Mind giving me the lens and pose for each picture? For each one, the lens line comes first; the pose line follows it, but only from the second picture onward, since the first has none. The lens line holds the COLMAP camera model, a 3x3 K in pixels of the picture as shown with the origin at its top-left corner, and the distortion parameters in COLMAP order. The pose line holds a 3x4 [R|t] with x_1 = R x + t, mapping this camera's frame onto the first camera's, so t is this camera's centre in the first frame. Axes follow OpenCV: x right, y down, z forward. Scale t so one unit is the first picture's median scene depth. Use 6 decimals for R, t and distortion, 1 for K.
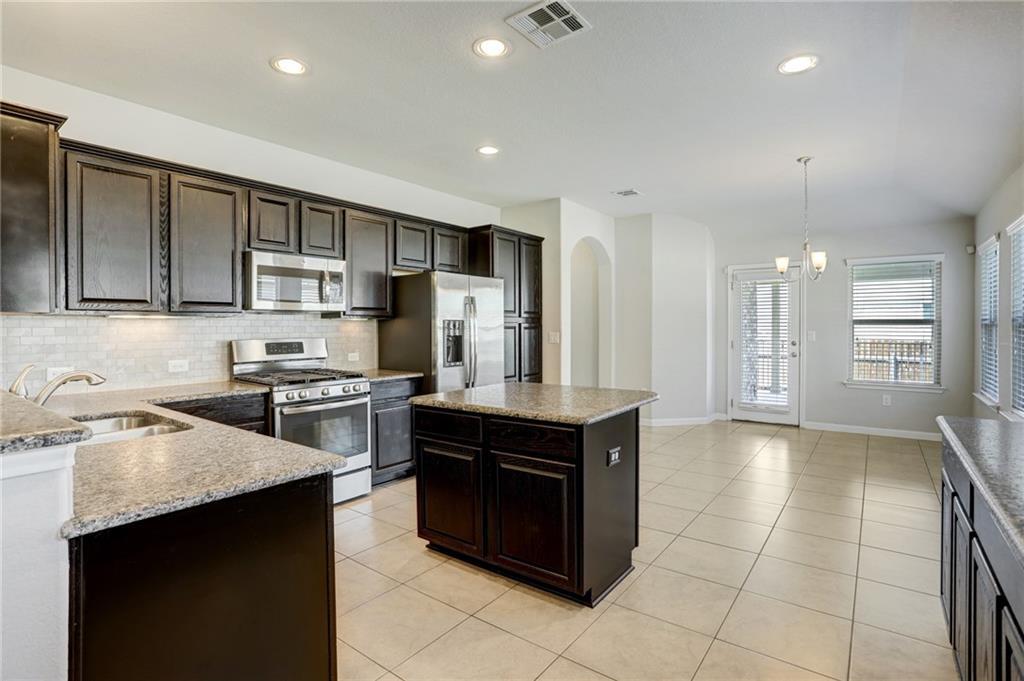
lens RADIAL K [[511.0, 0, 511.3], [0, 511.0, 338.2], [0, 0, 1]] dist [-0.025957, -0.000553]
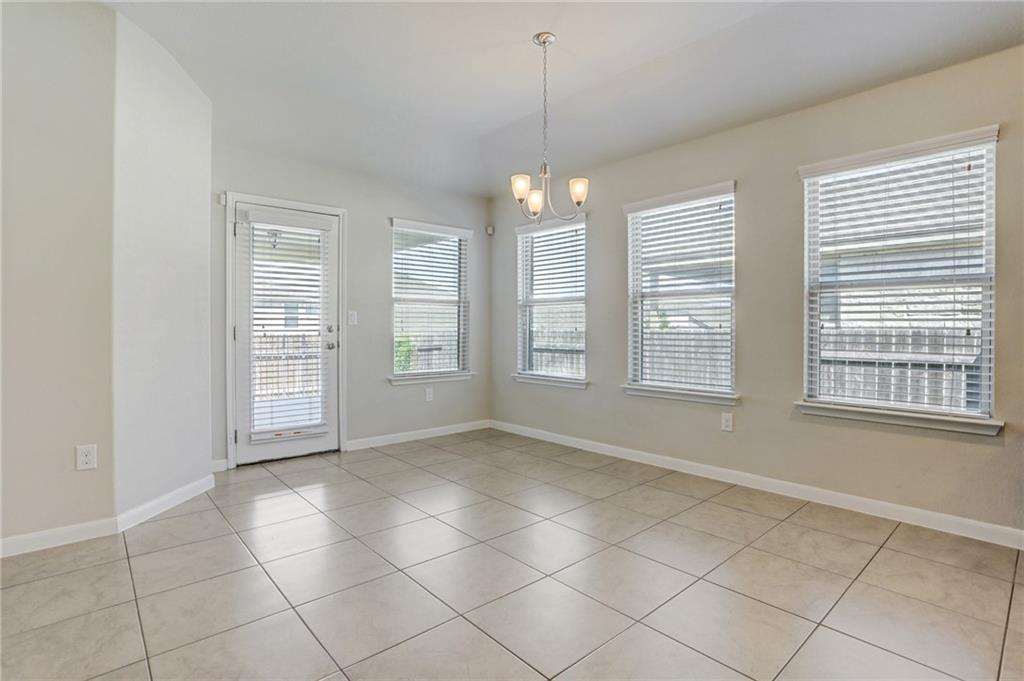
lens RADIAL K [[511.0, 0, 480.8], [0, 511.0, 327.9], [0, 0, 1]] dist [-0.025957, -0.000553]
pose [[0.233212, -0.003632, 0.972419, -0.053786], [0.018818, 0.999823, -0.000779, 0.013283], [-0.972244, 0.018480, 0.233239, 0.647121]]
